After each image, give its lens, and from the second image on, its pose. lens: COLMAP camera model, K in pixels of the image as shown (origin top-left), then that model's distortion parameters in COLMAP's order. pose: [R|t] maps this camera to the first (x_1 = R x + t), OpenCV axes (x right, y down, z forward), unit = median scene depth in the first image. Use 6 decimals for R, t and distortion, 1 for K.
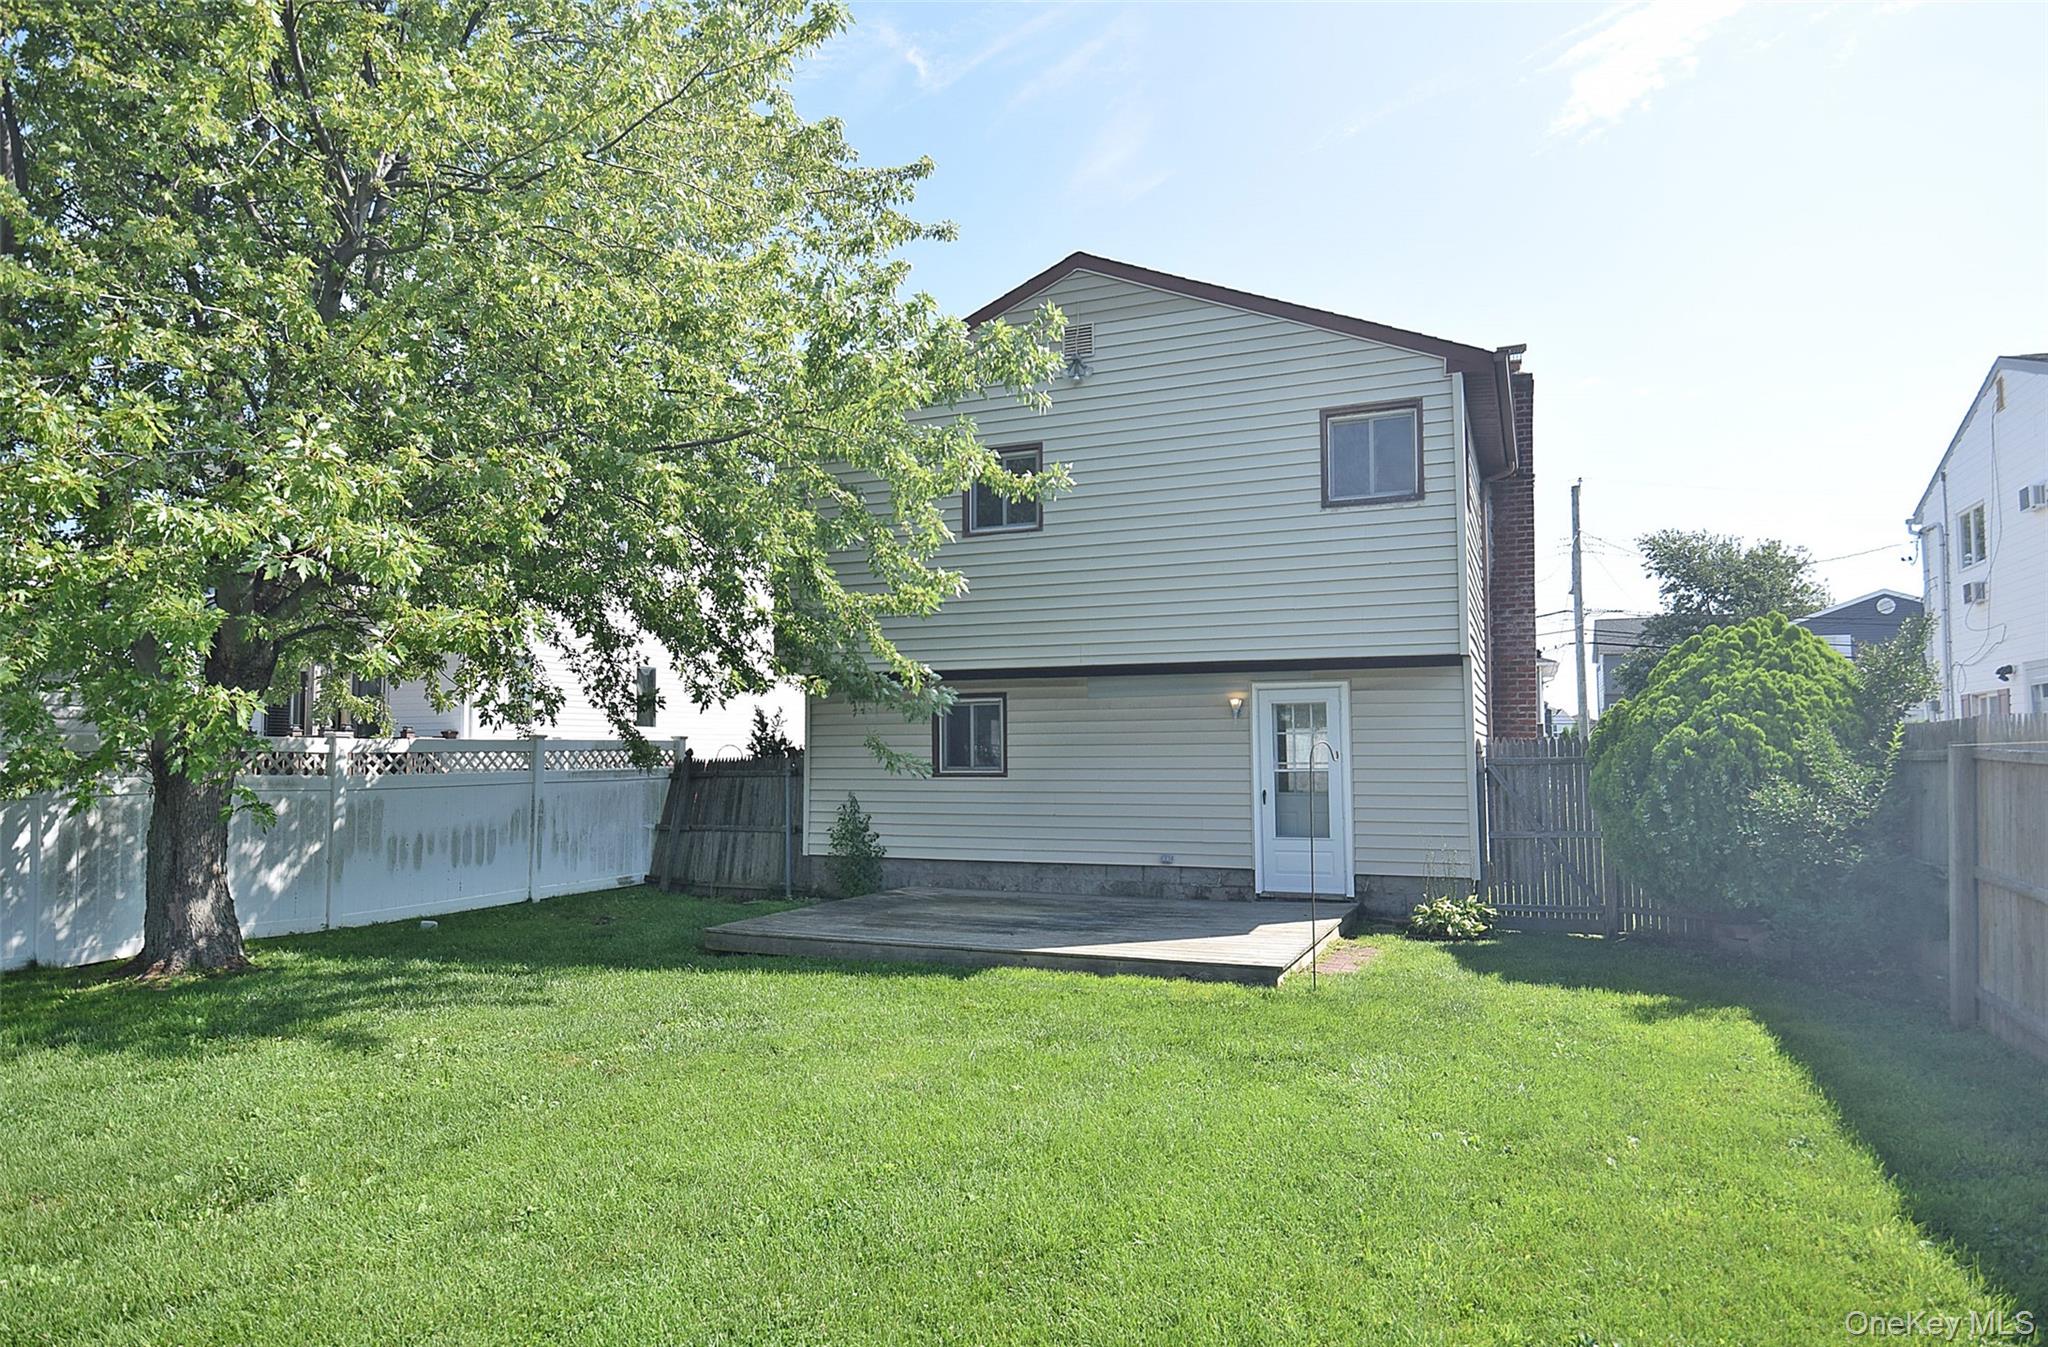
lens RADIAL K [[1195.1, 0, 1040.9], [0, 1195.1, 675.2], [0, 0, 1]] dist [0.009226, -0.000382]
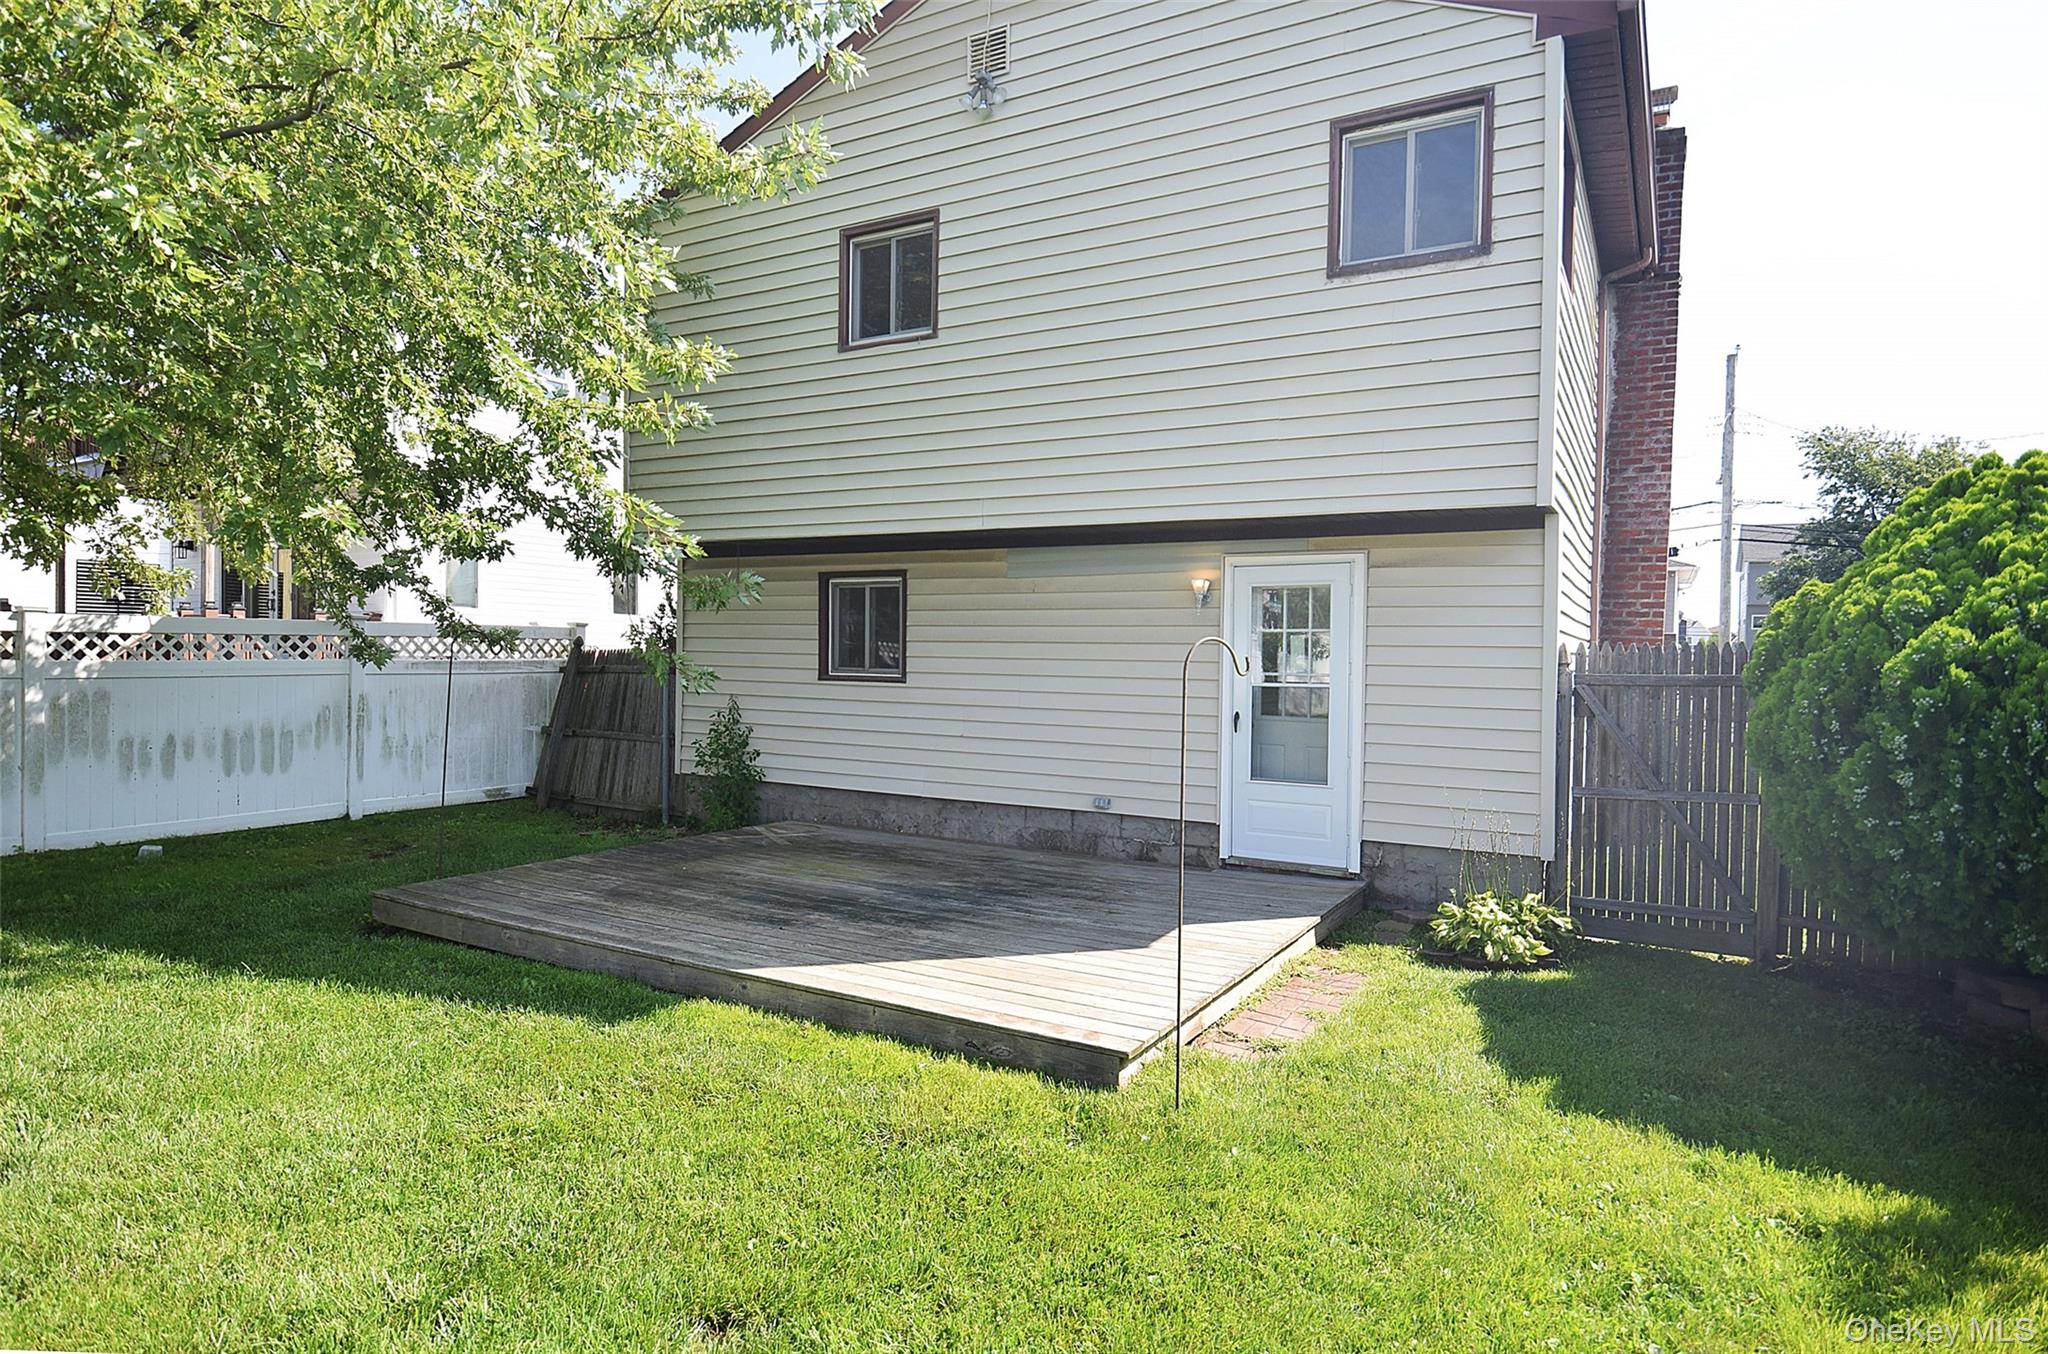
lens RADIAL K [[1136.5, 0, 1018.2], [0, 1136.5, 676.2], [0, 0, 1]] dist [-0.004268, -0.013326]
pose [[0.991500, 0.024427, -0.127791, 0.142781], [-0.013365, 0.996144, 0.086709, 0.020430], [0.129416, -0.084264, 0.988004, 0.334450]]
